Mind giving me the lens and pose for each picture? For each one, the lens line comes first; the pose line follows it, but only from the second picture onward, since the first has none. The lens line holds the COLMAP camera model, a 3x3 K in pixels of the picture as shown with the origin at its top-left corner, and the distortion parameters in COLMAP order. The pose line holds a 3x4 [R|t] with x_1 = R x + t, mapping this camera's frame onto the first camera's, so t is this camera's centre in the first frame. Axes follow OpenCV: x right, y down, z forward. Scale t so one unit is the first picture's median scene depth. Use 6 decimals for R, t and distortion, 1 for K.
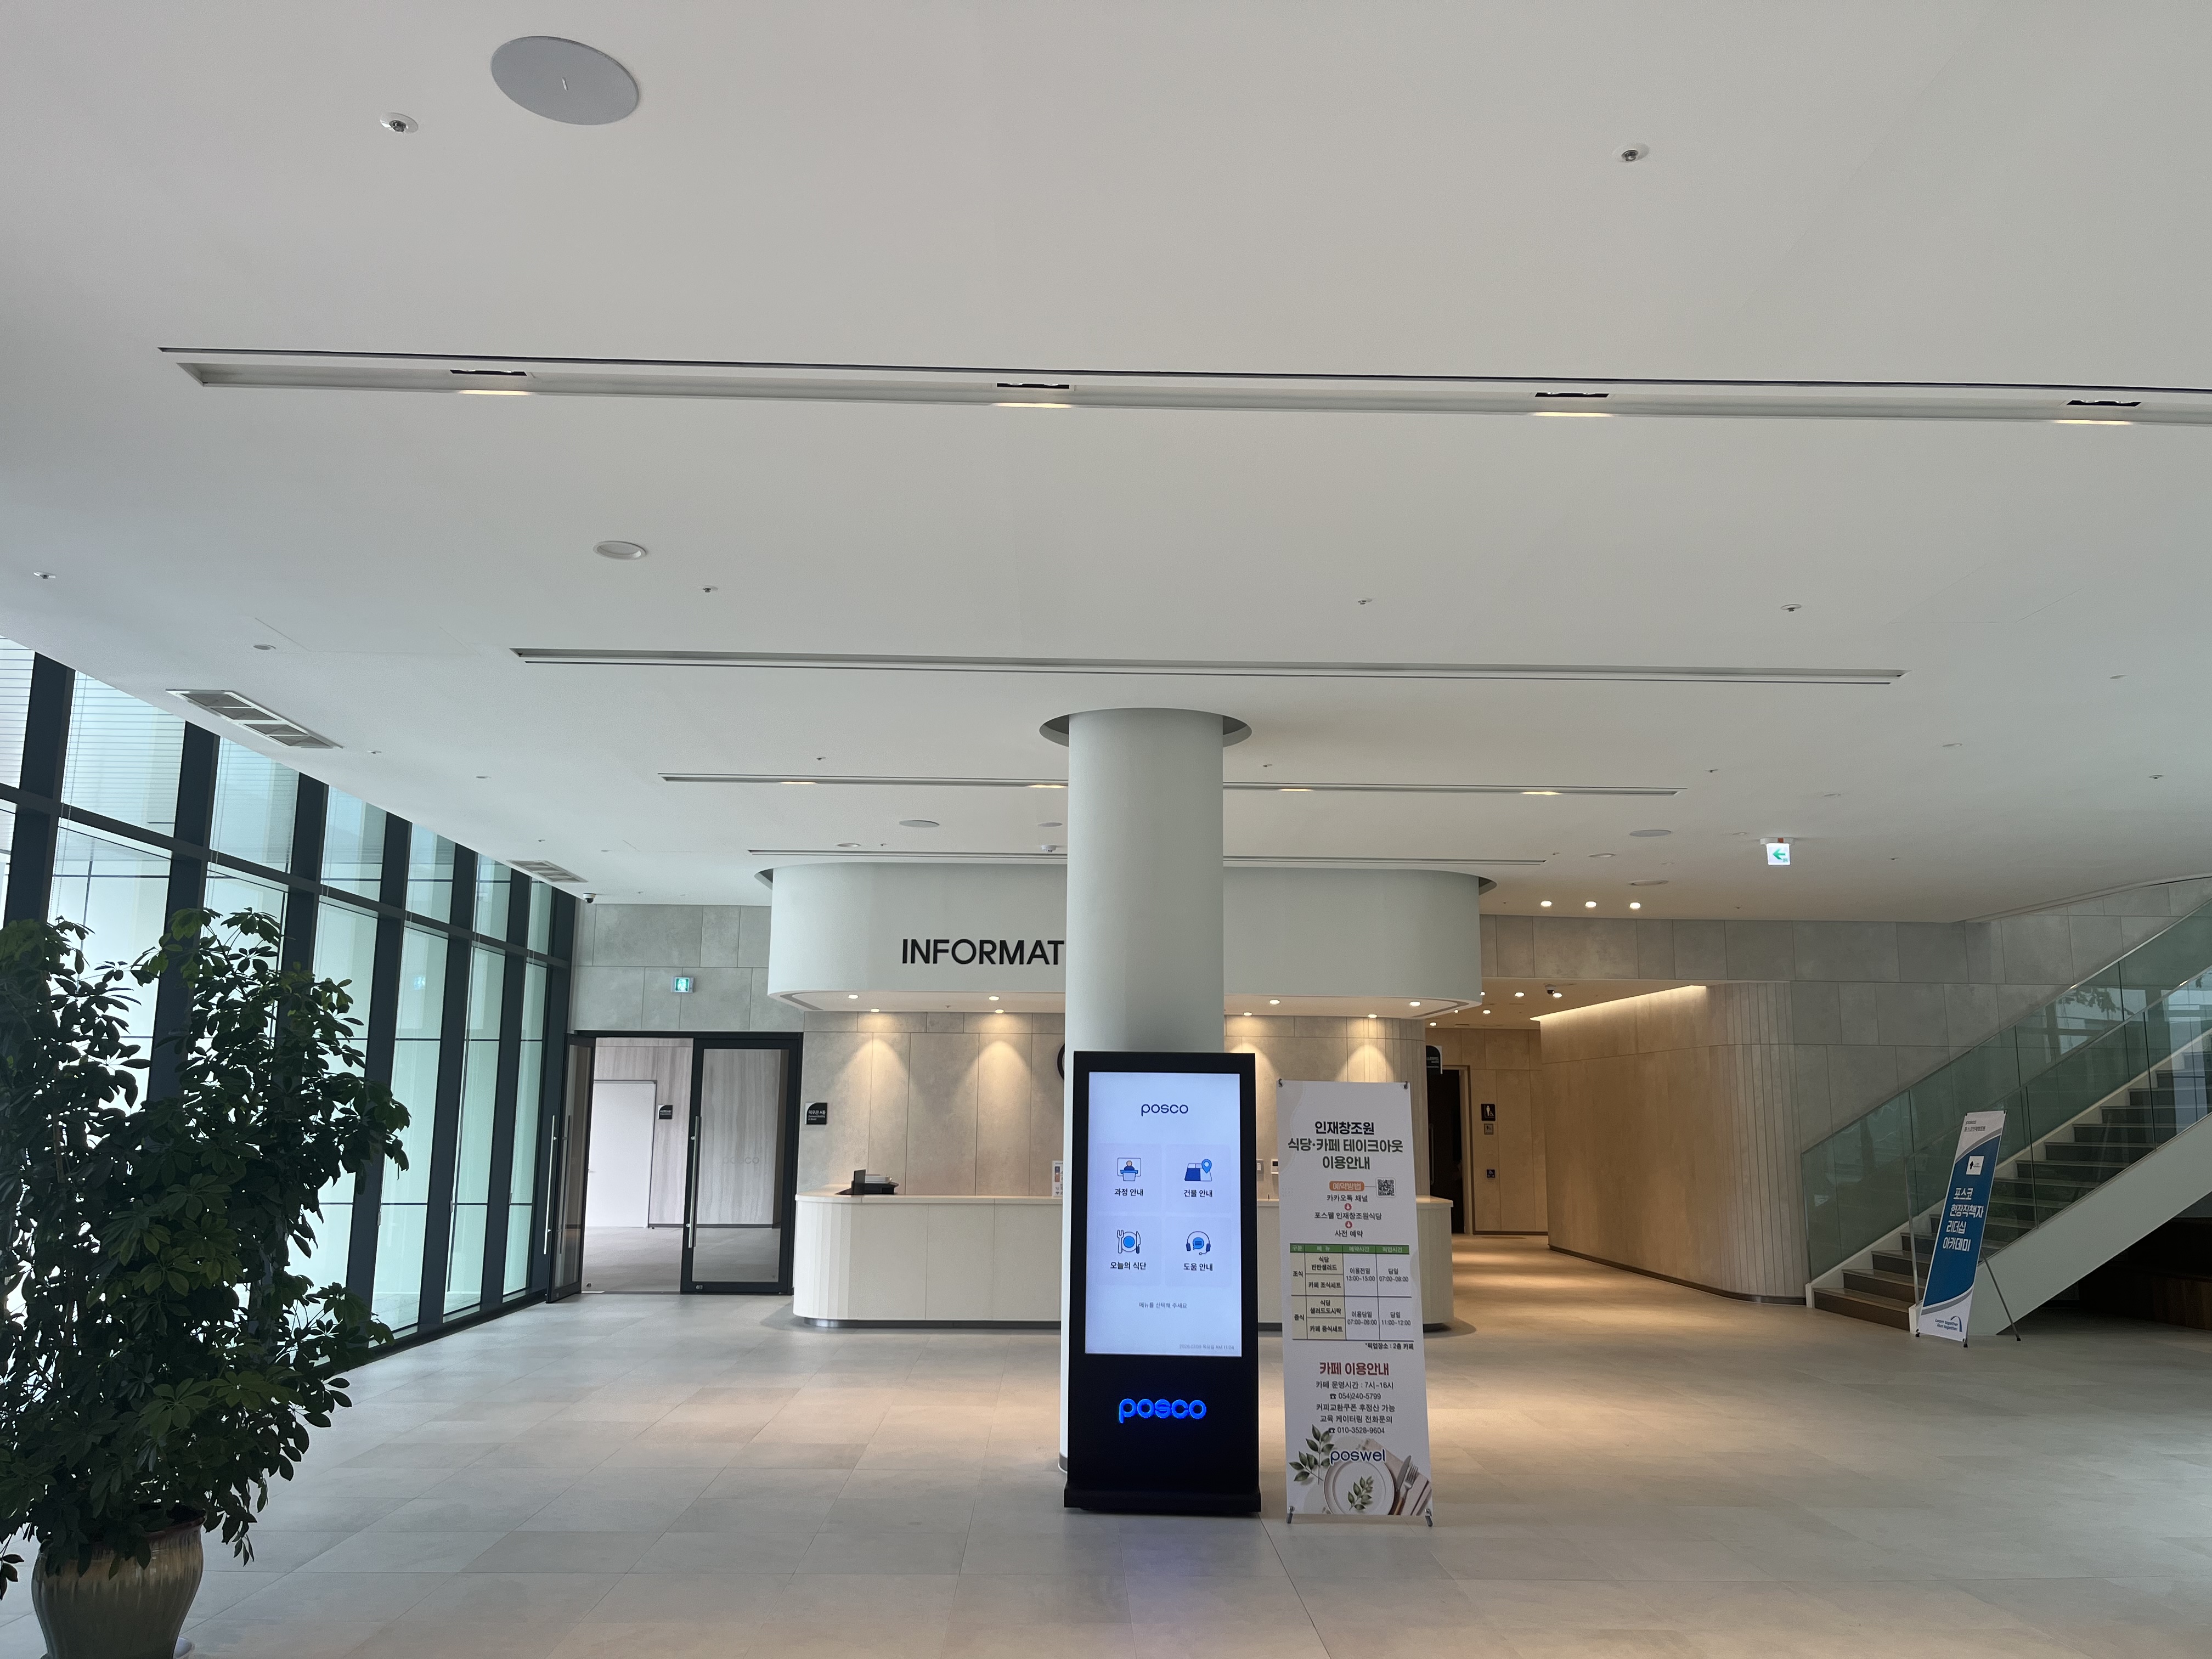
lens RADIAL K [[1666.3, 0, 1101.1], [0, 1666.3, 846.9], [0, 0, 1]] dist [0.031805, -0.004137]
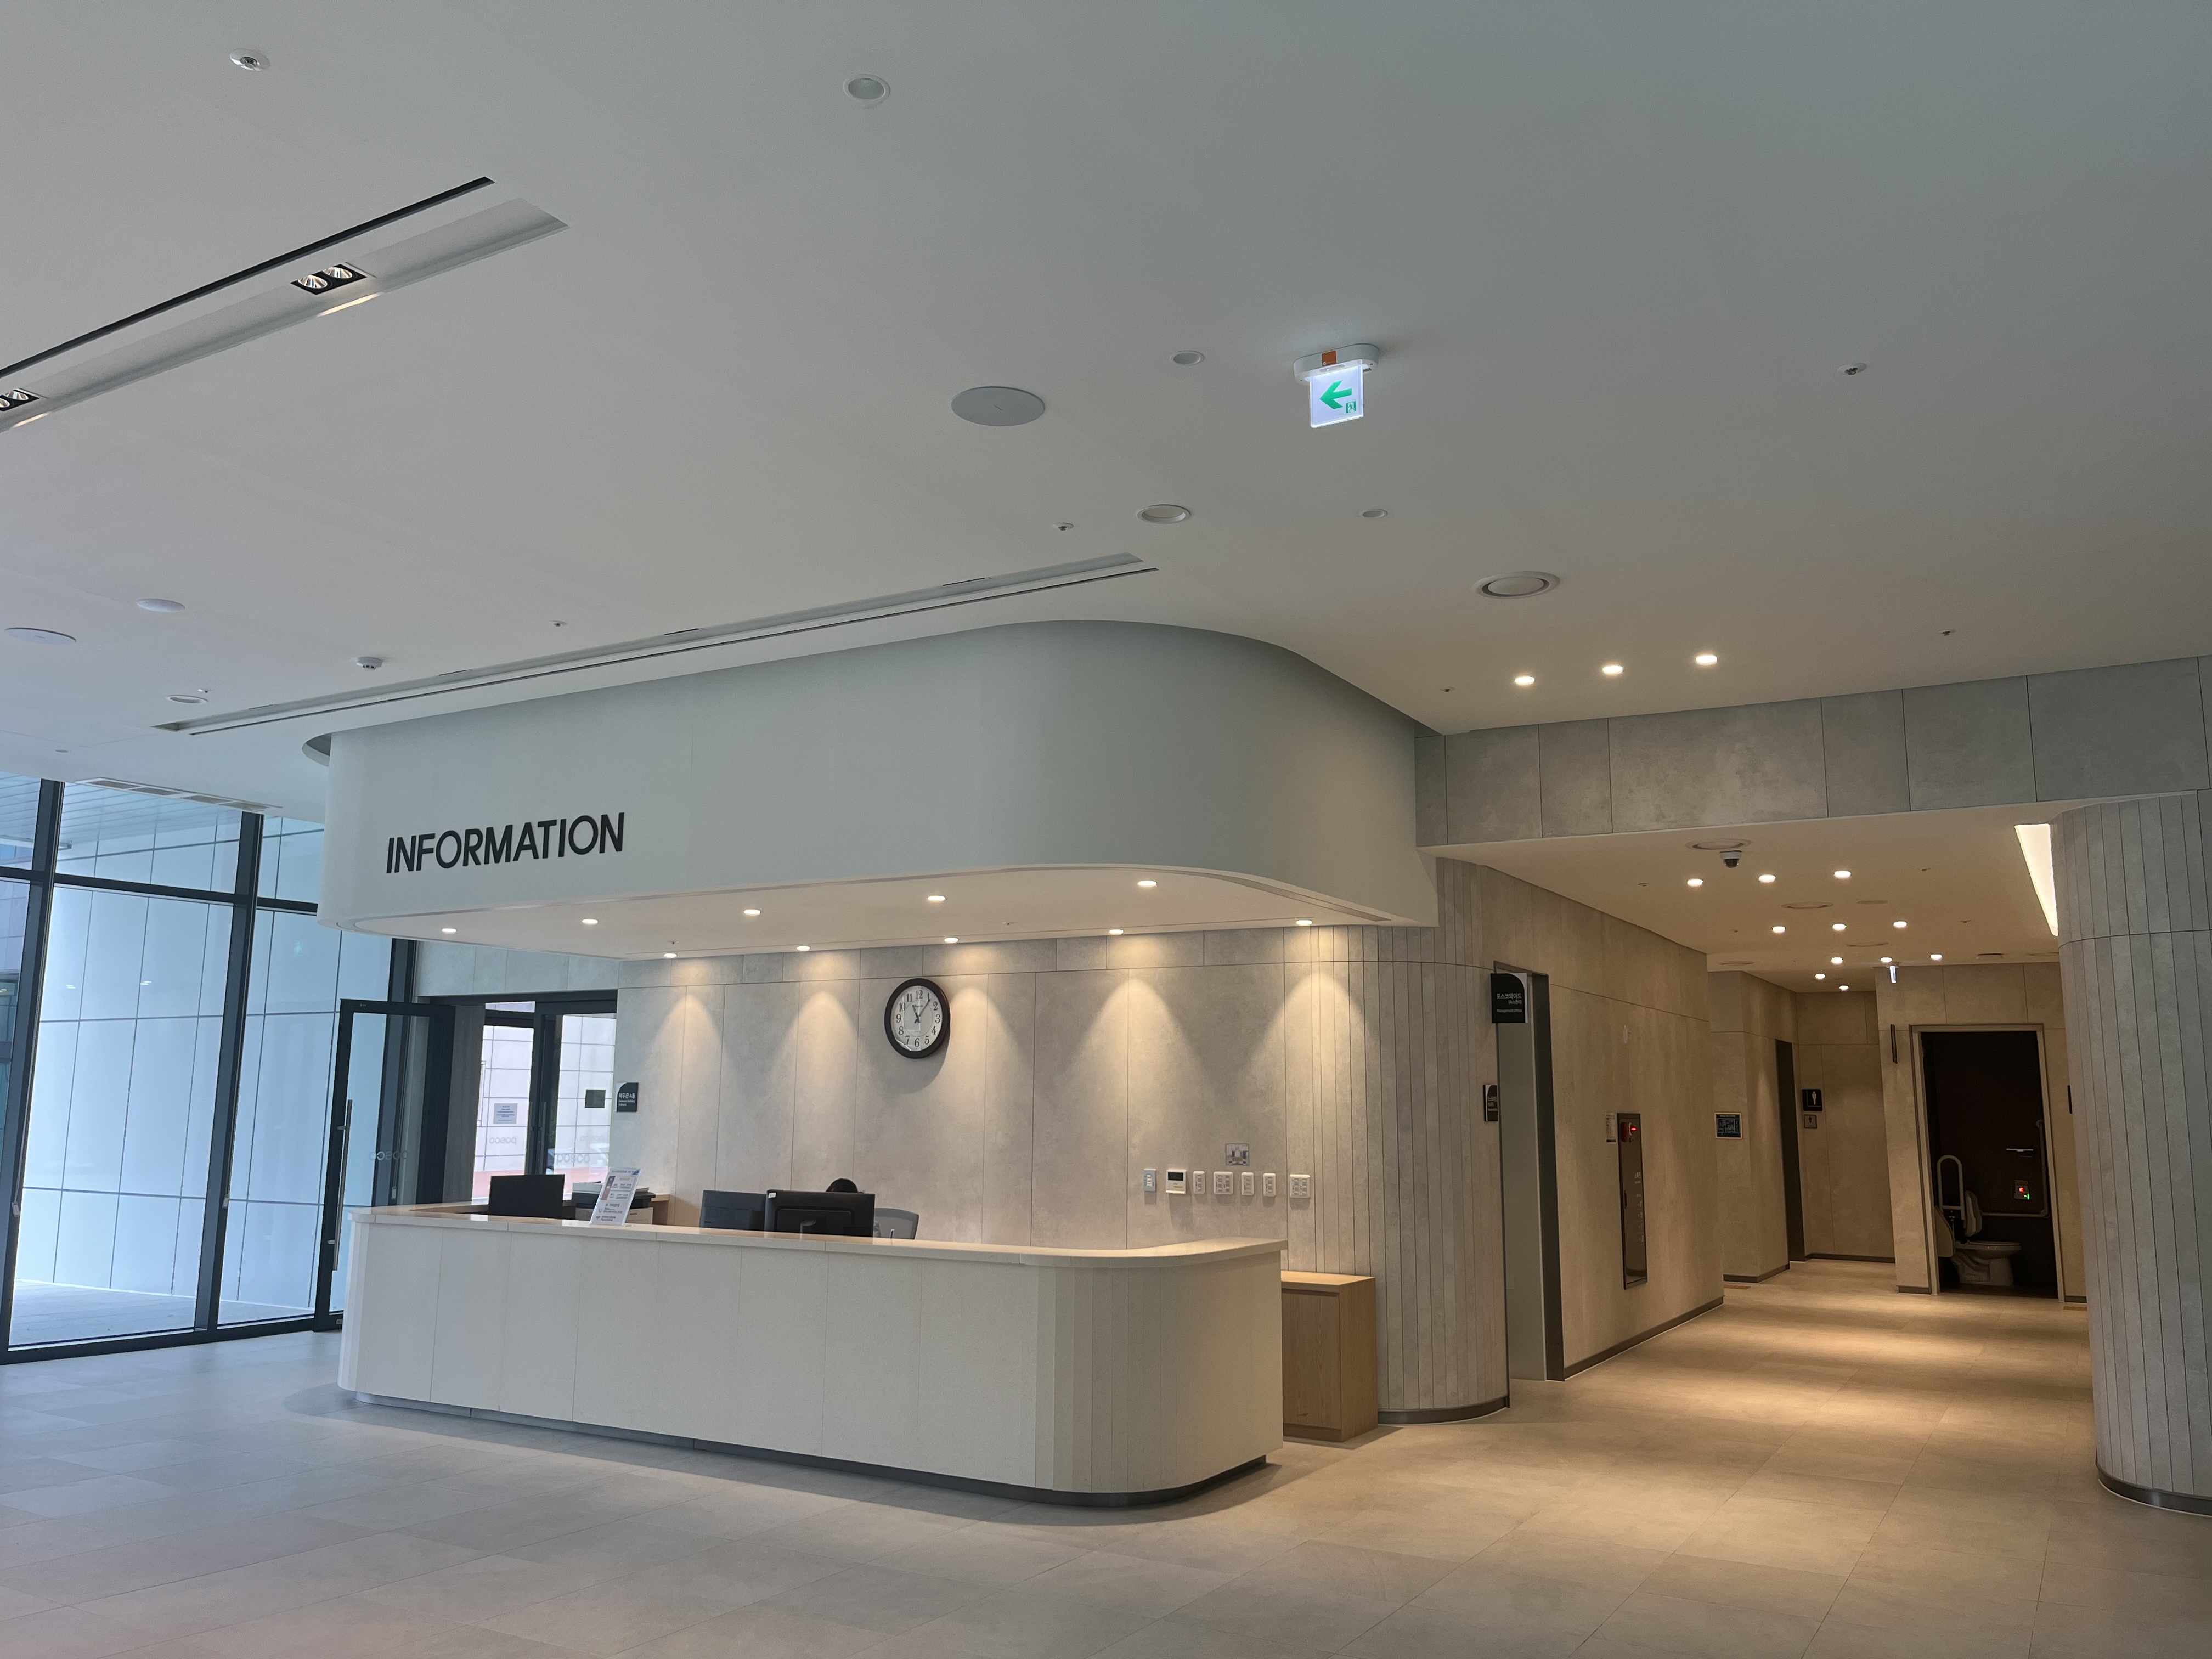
lens RADIAL K [[1666.3, 0, 1101.1], [0, 1666.3, 846.9], [0, 0, 1]] dist [0.031805, -0.004137]
pose [[0.849636, -0.083797, -0.520670, 0.419322], [0.084302, 0.996180, -0.022761, 0.085334], [0.520588, -0.024555, 0.853455, 0.488681]]
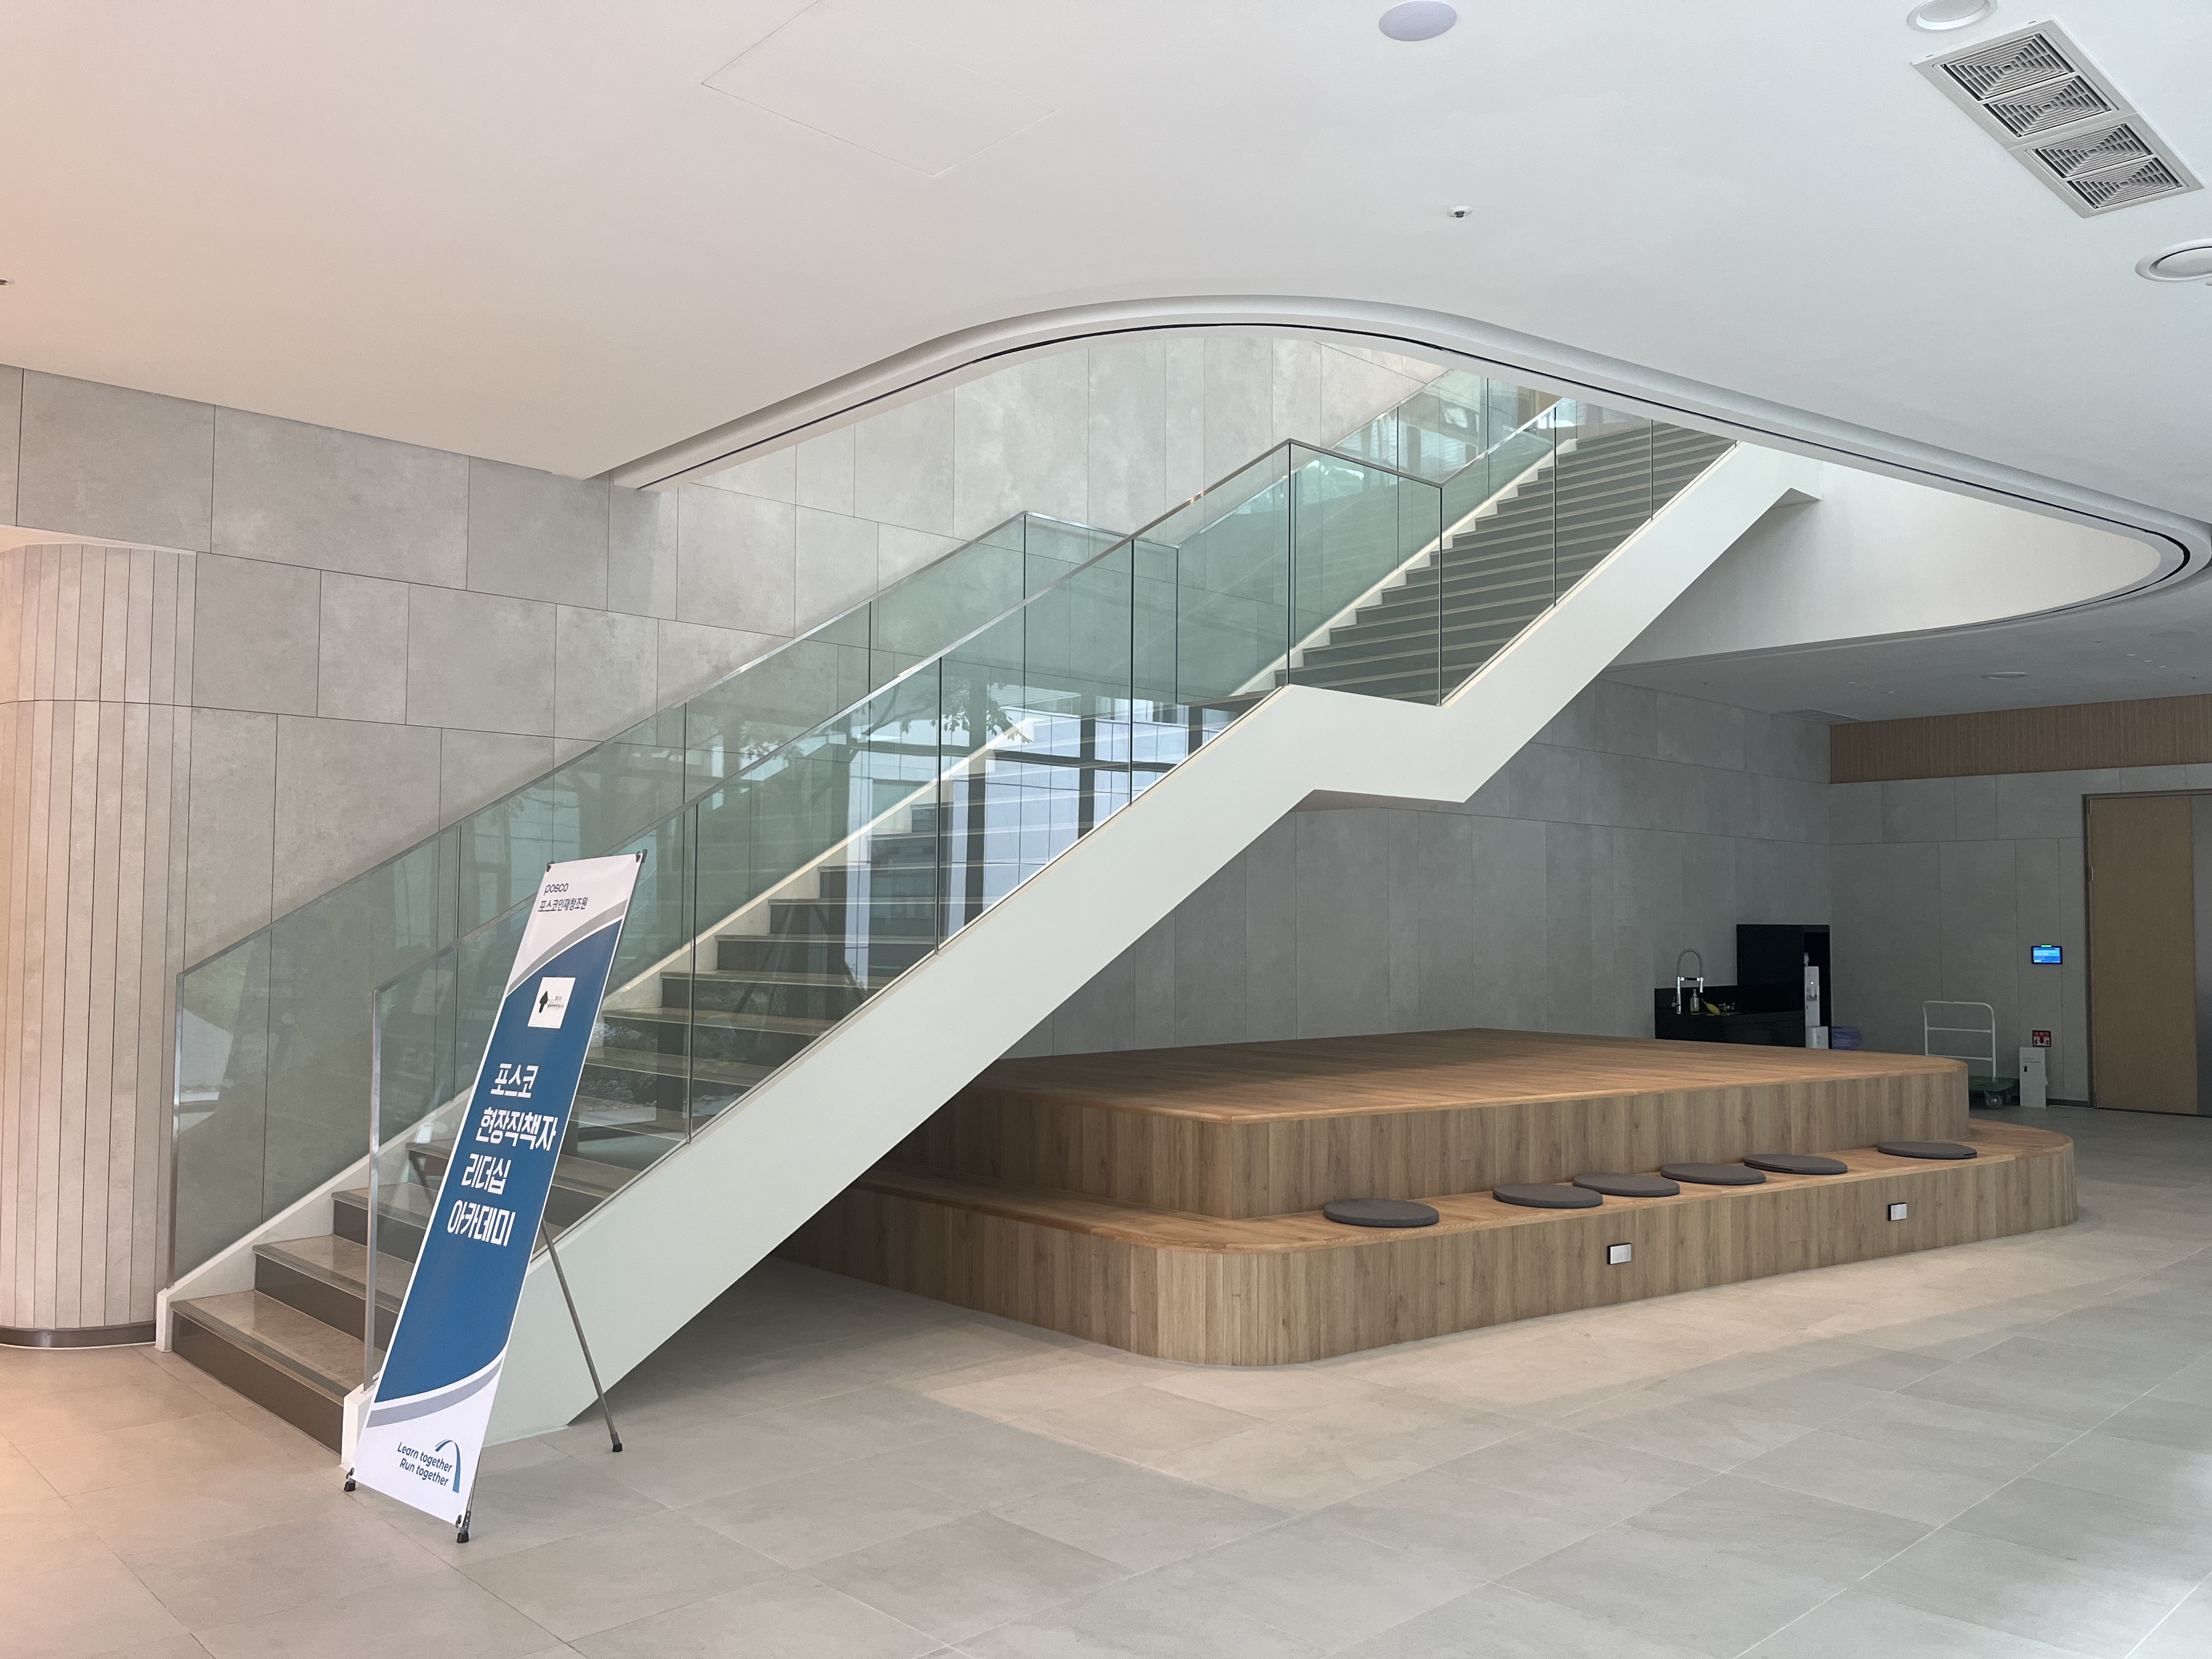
lens RADIAL K [[1666.3, 0, 1101.1], [0, 1666.3, 846.9], [0, 0, 1]] dist [0.031805, -0.004137]
pose [[0.738871, 0.026235, 0.673336, 0.319029], [-0.107306, 0.991072, 0.079135, 0.100617], [-0.665248, -0.130723, 0.735089, 0.579235]]
